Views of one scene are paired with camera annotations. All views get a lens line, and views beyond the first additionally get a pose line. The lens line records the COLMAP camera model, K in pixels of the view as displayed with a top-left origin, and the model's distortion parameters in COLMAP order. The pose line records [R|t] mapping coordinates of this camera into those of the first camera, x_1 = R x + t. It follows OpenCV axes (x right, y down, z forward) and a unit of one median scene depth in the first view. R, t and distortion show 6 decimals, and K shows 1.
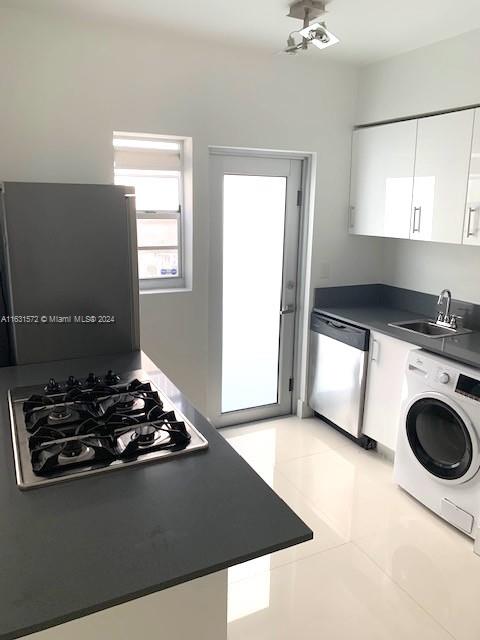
lens RADIAL K [[489.1, 0, 231.5], [0, 489.1, 318.0], [0, 0, 1]] dist [0.053801, -0.070223]
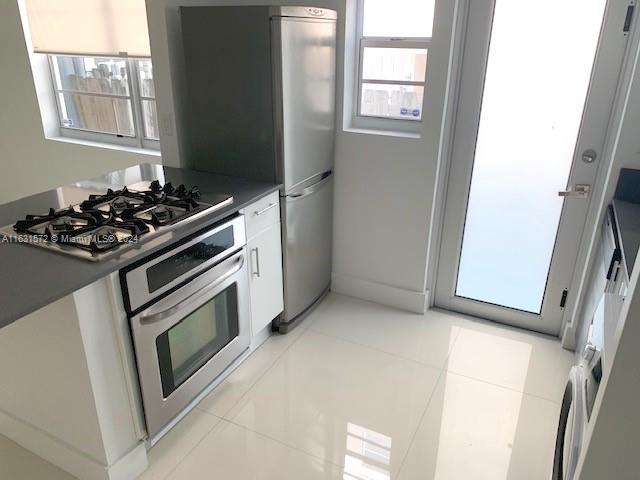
lens RADIAL K [[489.1, 0, 317.9], [0, 489.1, 237.6], [0, 0, 1]] dist [0.053801, -0.070223]
pose [[0.608036, 0.296531, -0.736452, 0.476640], [-0.188700, 0.955023, 0.228742, -0.050901], [0.771158, -0.000115, 0.636644, 0.320600]]
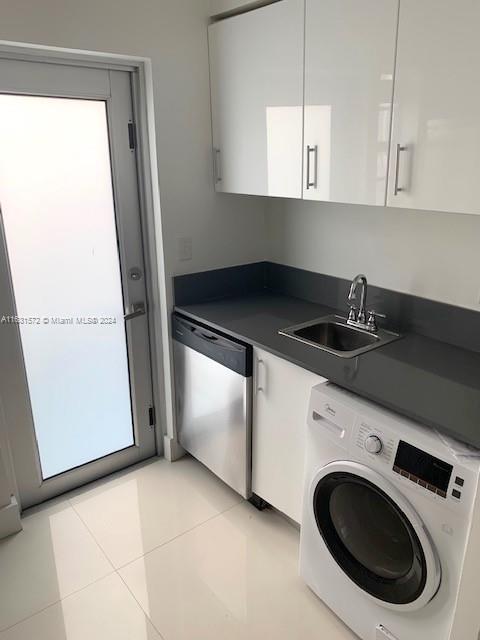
lens RADIAL K [[489.1, 0, 231.5], [0, 489.1, 318.0], [0, 0, 1]] dist [0.053801, -0.070223]
pose [[0.978313, -0.086432, 0.188236, 0.133142], [0.069186, 0.992940, 0.096347, -0.071472], [-0.195235, -0.081235, 0.977387, 0.369476]]
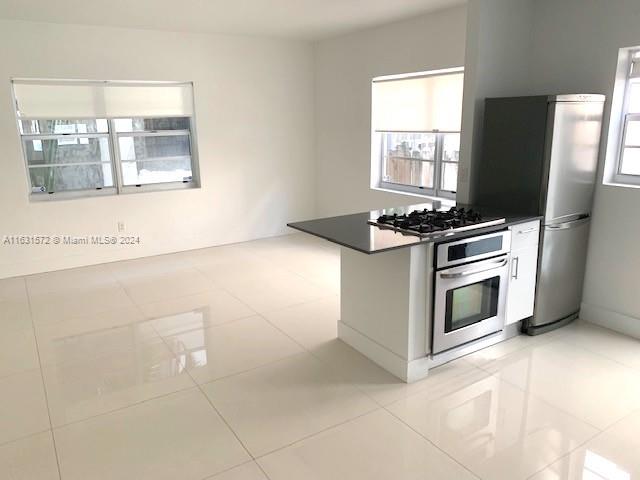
lens RADIAL K [[477.7, 0, 320.0], [0, 477.7, 240.0], [0, 0, 1]] dist [0.008751, -0.003291]
pose [[0.117522, 0.228689, -0.966380, 0.793616], [-0.214532, 0.955991, 0.200141, -0.000855], [0.969621, 0.183799, 0.161411, 0.148024]]
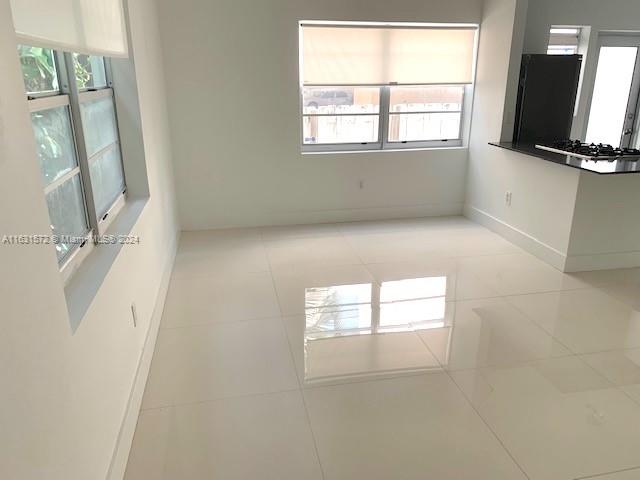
lens RADIAL K [[482.3, 0, 321.4], [0, 482.3, 221.3], [0, 0, 1]] dist [0.029399, -0.008429]
pose [[0.972313, 0.055235, -0.227063, -0.540112], [-0.041089, 0.996936, 0.066562, 0.240862], [0.230043, -0.055389, 0.971603, -0.906339]]
